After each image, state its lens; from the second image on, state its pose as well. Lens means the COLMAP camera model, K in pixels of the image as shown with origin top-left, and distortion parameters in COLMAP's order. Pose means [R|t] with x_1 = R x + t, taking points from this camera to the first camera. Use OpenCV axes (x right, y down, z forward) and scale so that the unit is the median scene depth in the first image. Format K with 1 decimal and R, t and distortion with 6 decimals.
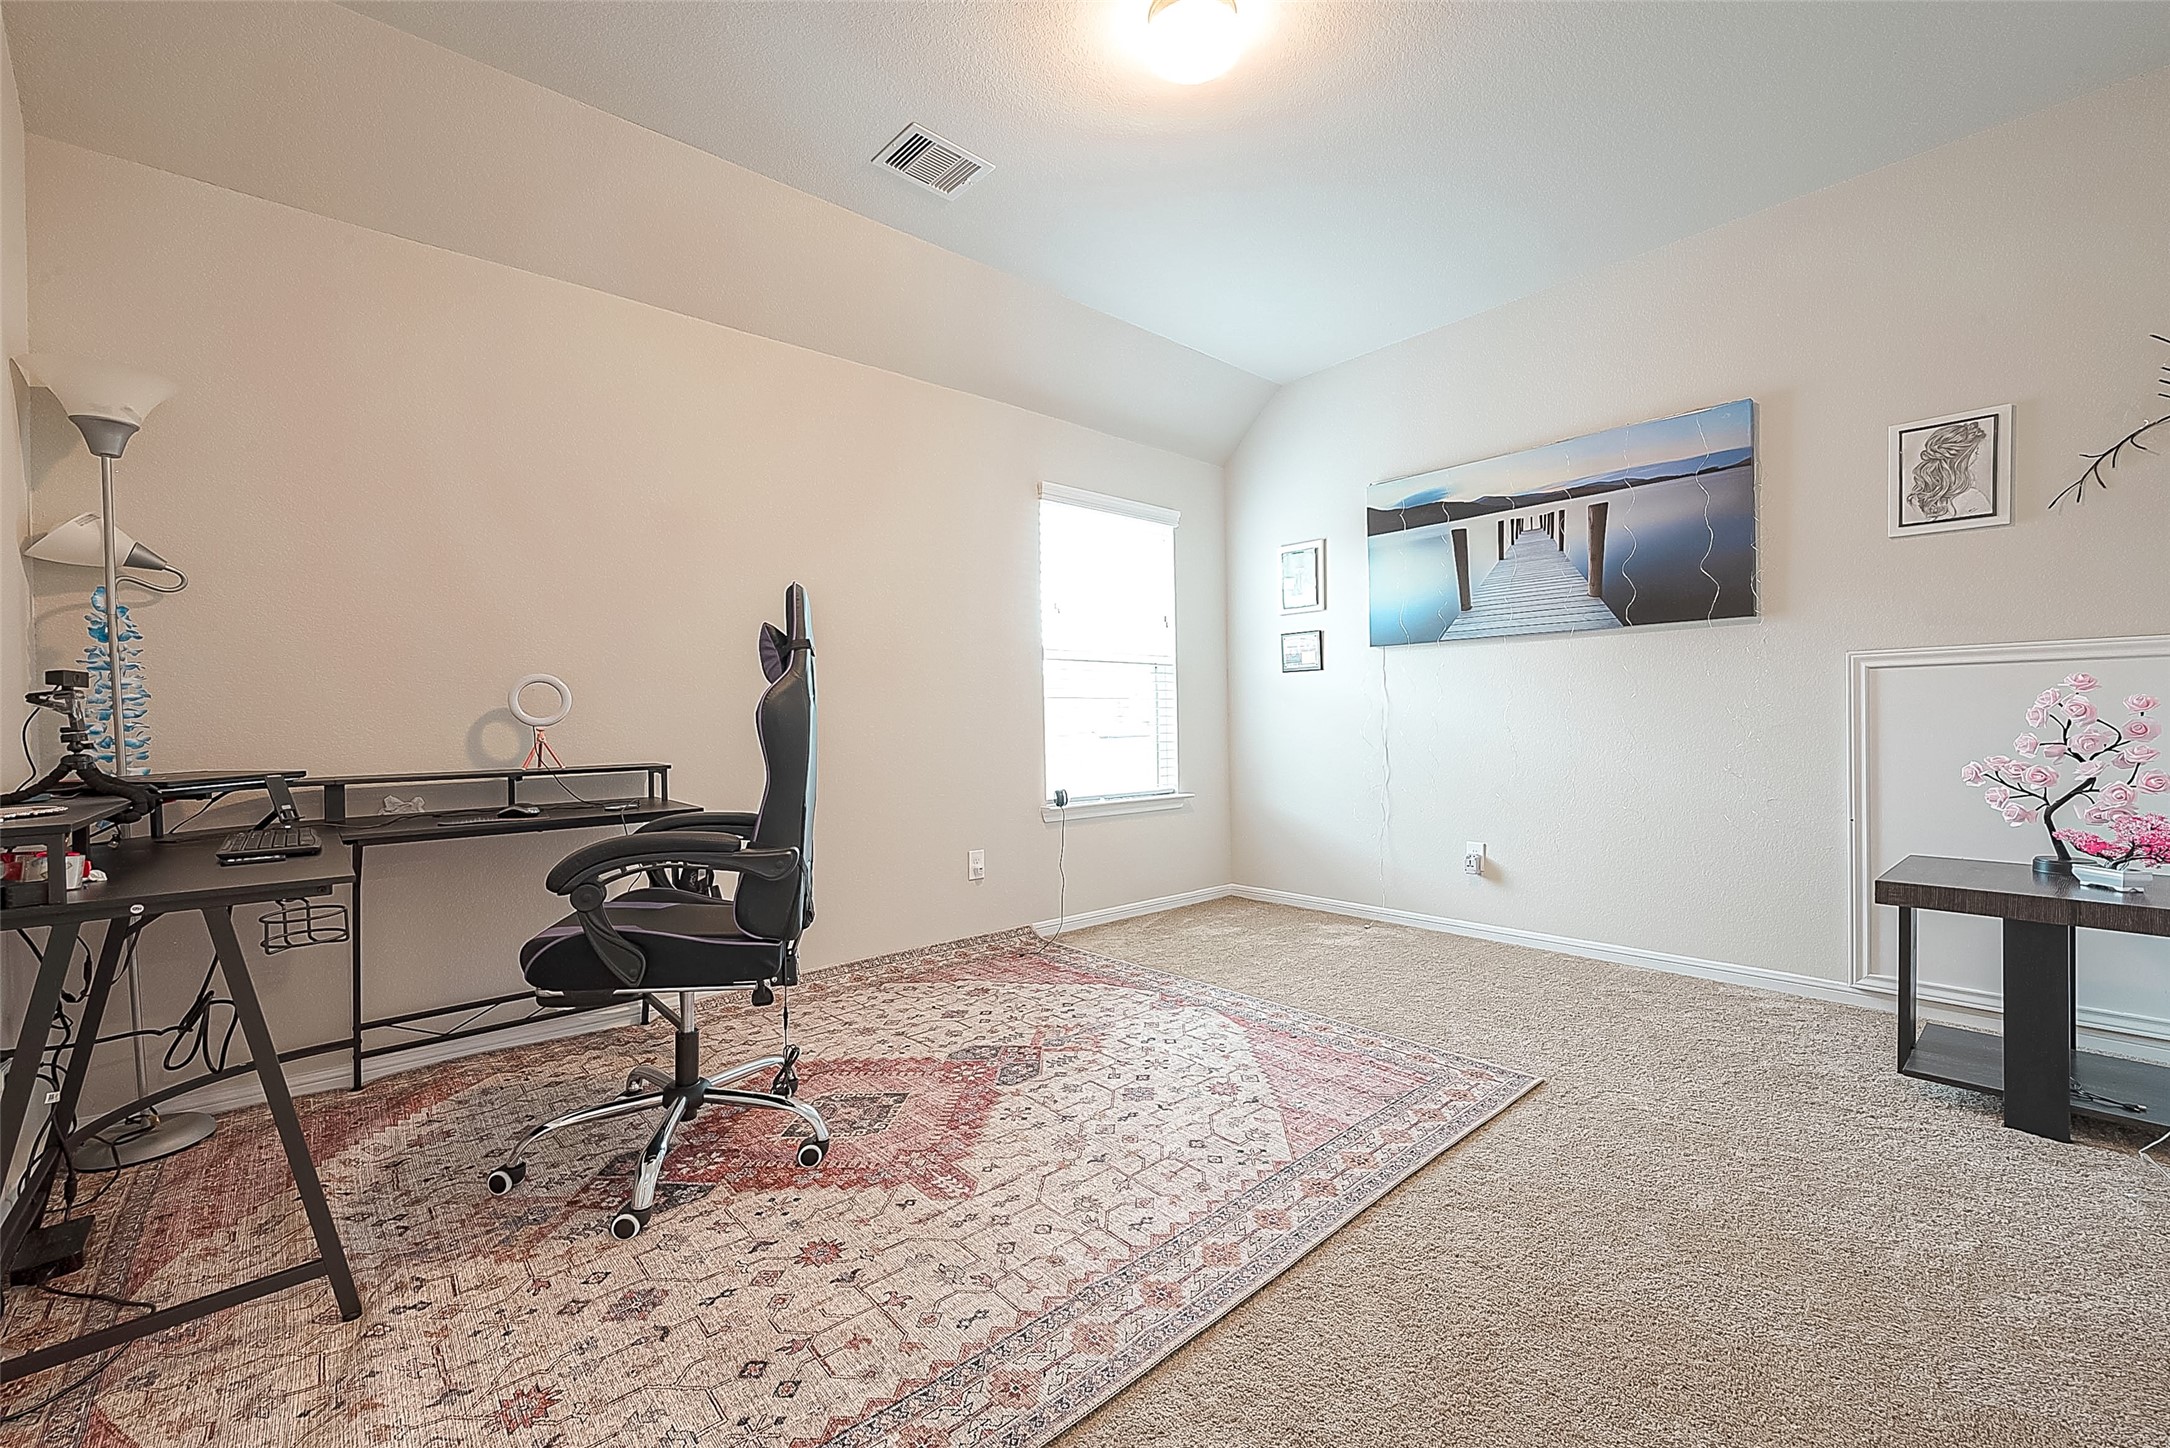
lens RADIAL K [[939.6, 0, 1085.7], [0, 939.6, 720.3], [0, 0, 1]] dist [-0.002565, -0.000051]
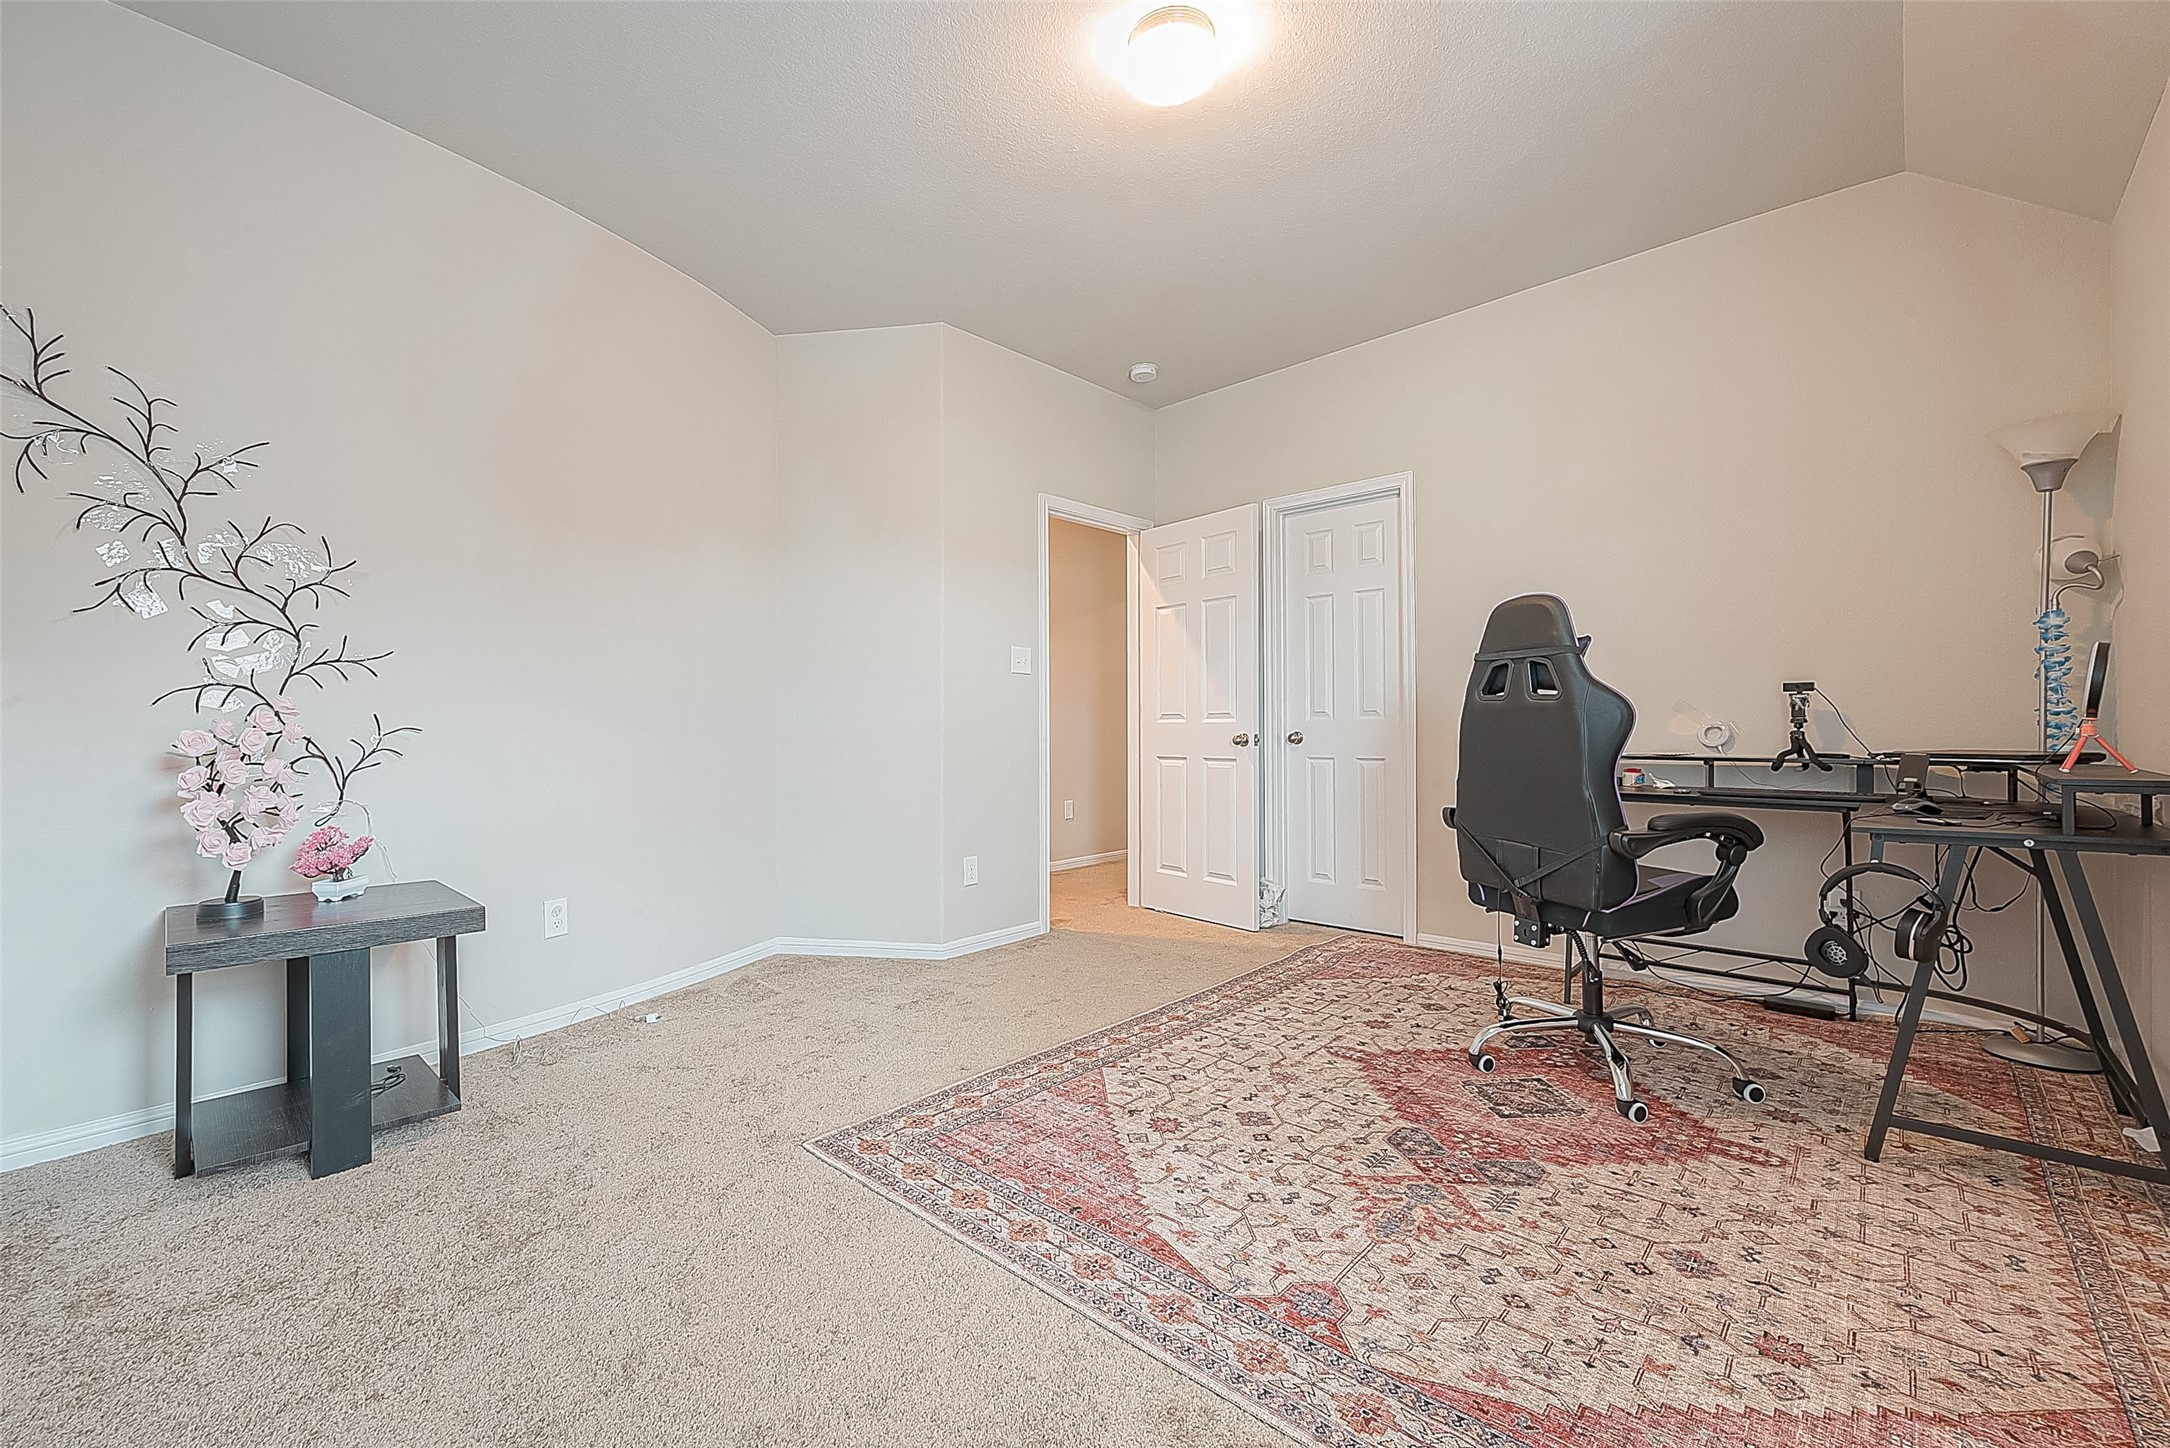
lens RADIAL K [[845.6, 0, 1080.7], [0, 845.6, 723.6], [0, 0, 1]] dist [0.003012, 0.000238]
pose [[-0.991854, 0.021725, -0.125512, 0.323635], [0.021914, 0.999760, -0.000126, 0.000060], [0.125479, -0.002876, -0.992092, 1.806379]]
